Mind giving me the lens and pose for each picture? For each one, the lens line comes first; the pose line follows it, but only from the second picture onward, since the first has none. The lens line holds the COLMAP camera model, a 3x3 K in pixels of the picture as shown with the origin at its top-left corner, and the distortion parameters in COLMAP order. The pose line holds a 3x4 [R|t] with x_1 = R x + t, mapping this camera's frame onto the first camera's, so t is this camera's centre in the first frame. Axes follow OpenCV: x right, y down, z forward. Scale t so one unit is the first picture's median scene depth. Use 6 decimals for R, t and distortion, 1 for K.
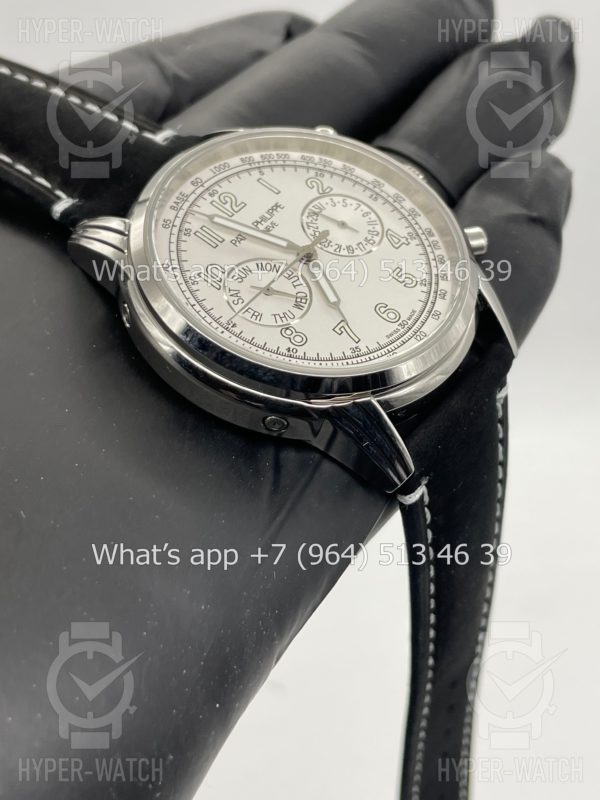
lens RADIAL K [[1278.5, 0, 300.0], [0, 1278.5, 400.0], [0, 0, 1]] dist [0.049129, -0.000974]
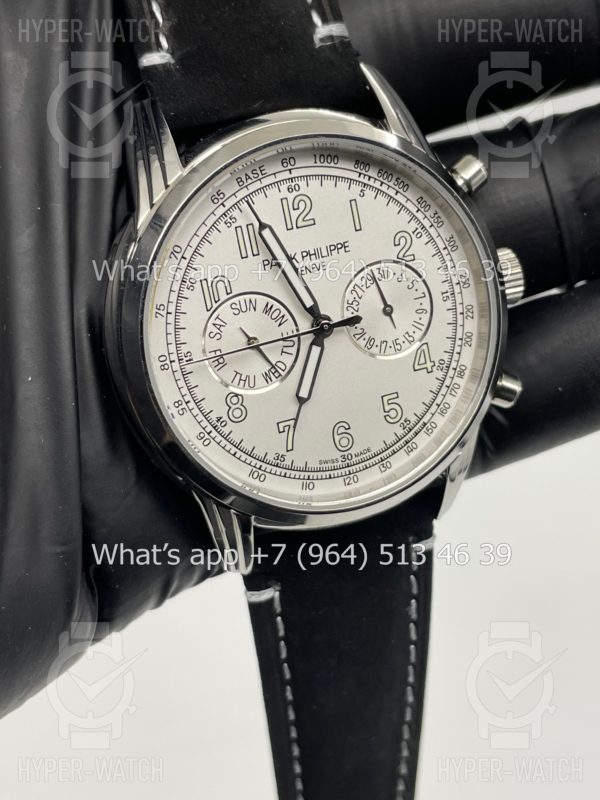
lens RADIAL K [[1278.5, 0, 300.0], [0, 1278.5, 400.0], [0, 0, 1]] dist [0.049129, -0.000974]
pose [[0.758817, 0.637227, 0.134681, -0.090838], [-0.606389, 0.615757, 0.503126, -0.509221], [0.237675, -0.463450, 0.853654, 0.228785]]
